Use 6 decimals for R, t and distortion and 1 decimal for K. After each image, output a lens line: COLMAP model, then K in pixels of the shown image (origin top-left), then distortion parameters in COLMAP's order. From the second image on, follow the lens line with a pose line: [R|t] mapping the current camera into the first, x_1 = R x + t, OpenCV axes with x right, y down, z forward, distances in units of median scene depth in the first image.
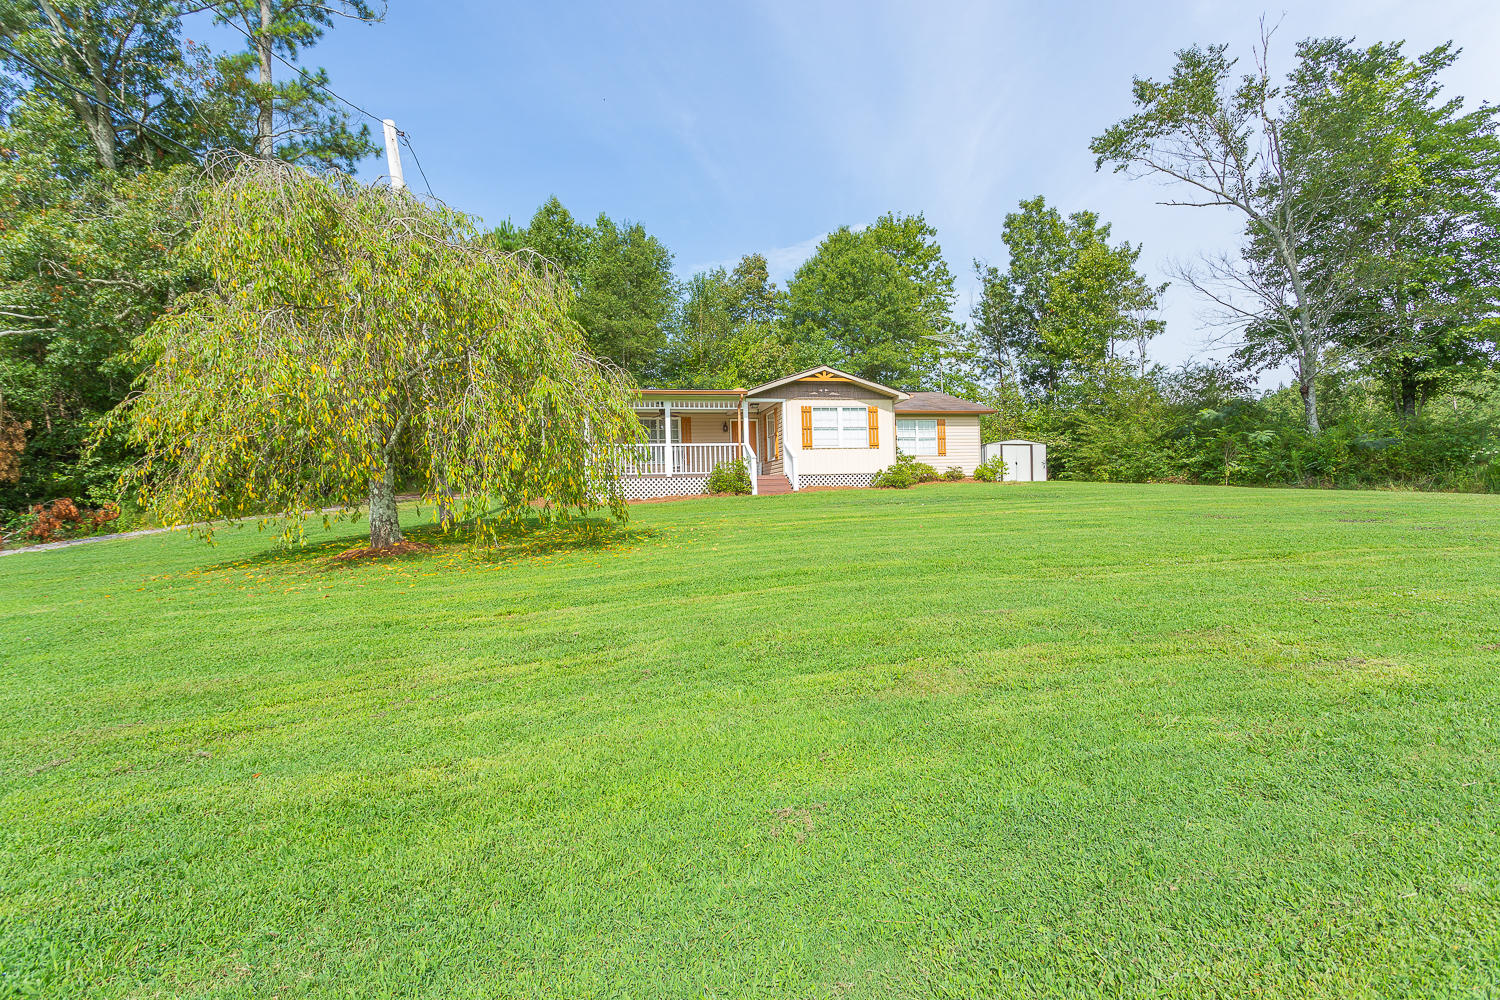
lens RADIAL K [[700.3, 0, 750.0], [0, 700.3, 500.0], [0, 0, 1]] dist [0.012346, -0.000279]
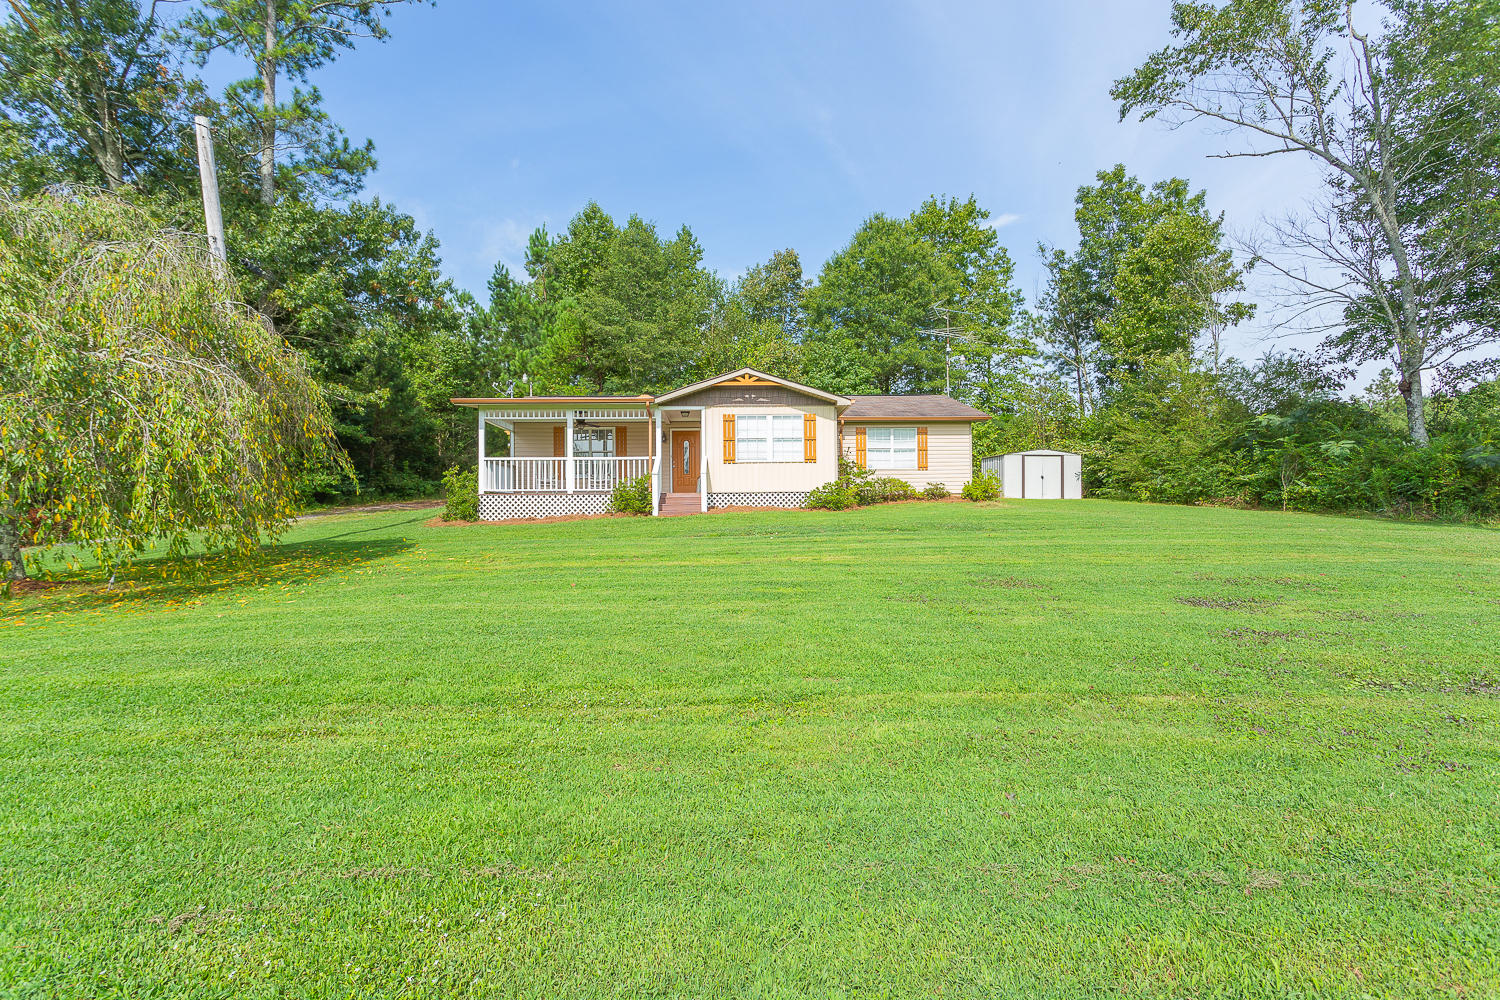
lens RADIAL K [[700.3, 0, 750.0], [0, 700.3, 500.0], [0, 0, 1]] dist [0.012346, -0.000279]
pose [[0.983300, 0.014850, -0.181383, 0.220105], [-0.015485, 0.999878, -0.002088, -0.021043], [0.181330, 0.004862, 0.983410, 0.118448]]
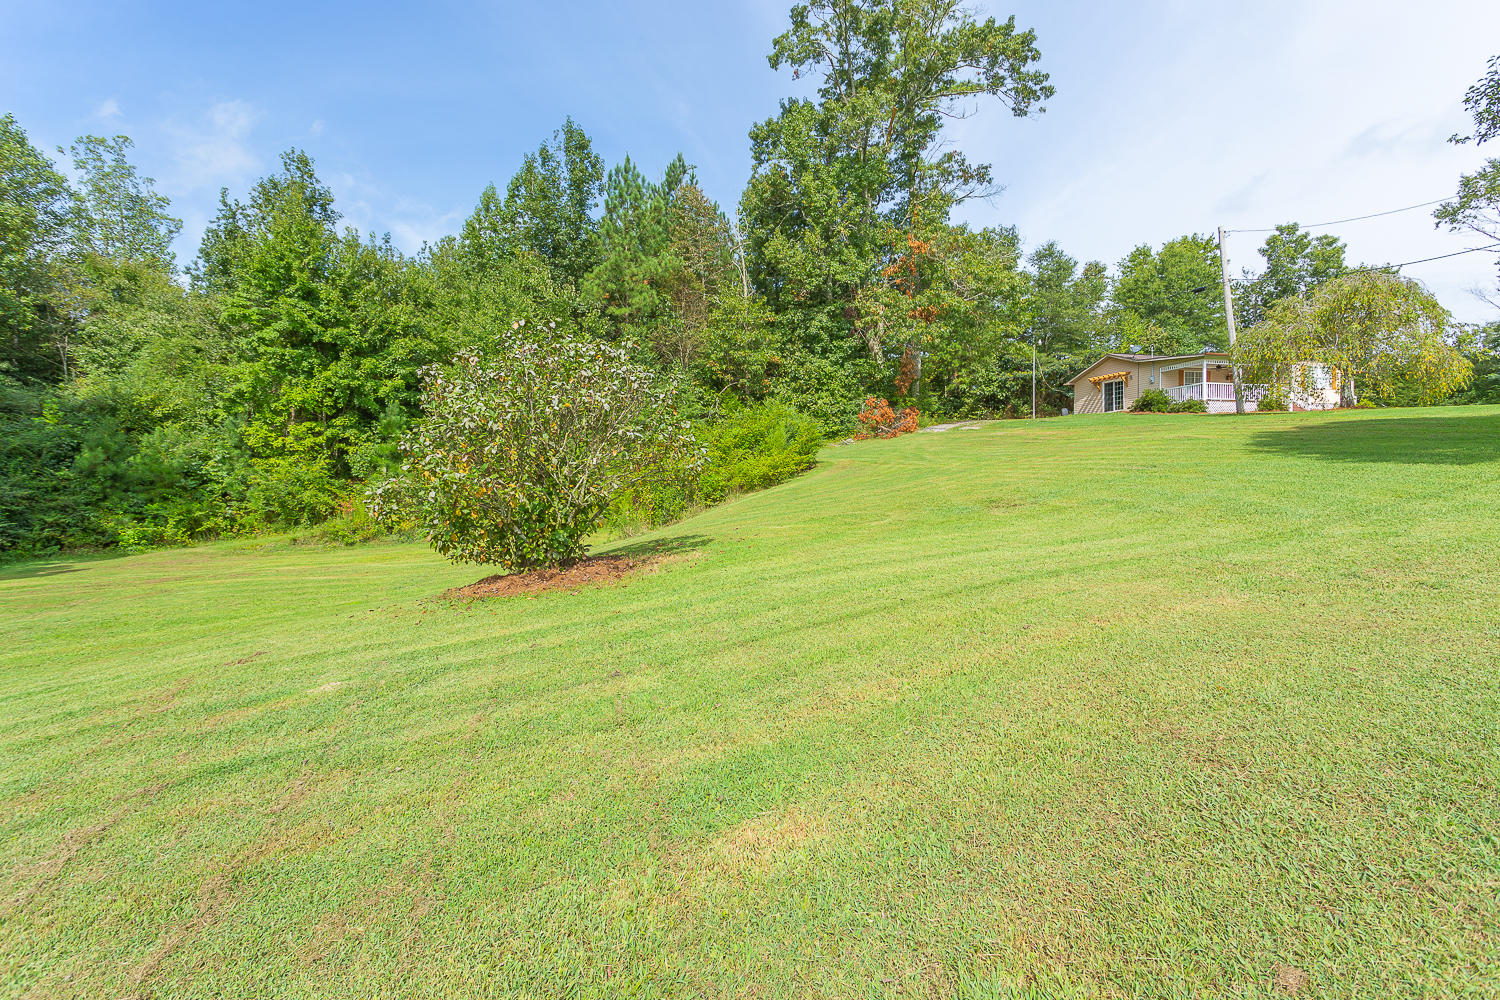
lens RADIAL K [[700.3, 0, 750.0], [0, 700.3, 500.0], [0, 0, 1]] dist [0.012346, -0.000279]
pose [[0.999504, 0.018704, 0.025336, -1.149318], [-0.019699, 0.999022, 0.039590, 0.141880], [-0.024571, -0.040069, 0.998895, -0.666869]]
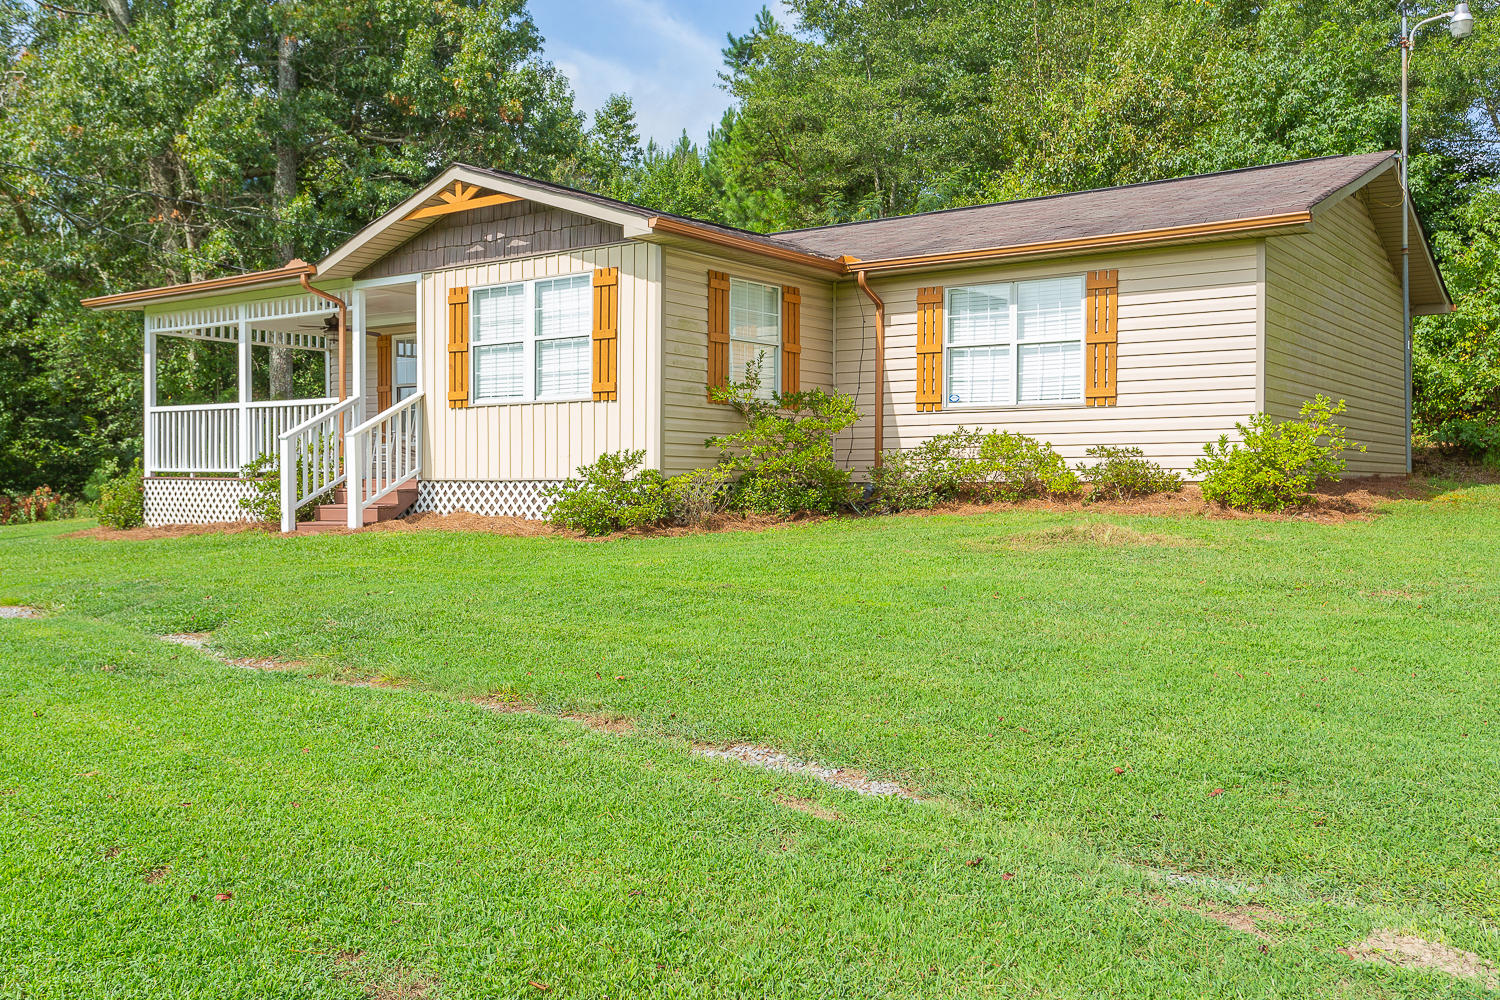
lens RADIAL K [[1282.5, 0, 750.0], [0, 1282.5, 500.0], [0, 0, 1]] dist [0.062473, 0.000229]
pose [[0.647916, 0.043331, -0.760478, 0.562581], [-0.010801, 0.998803, 0.047709, -0.048519], [0.761635, -0.022698, 0.647609, 0.565122]]
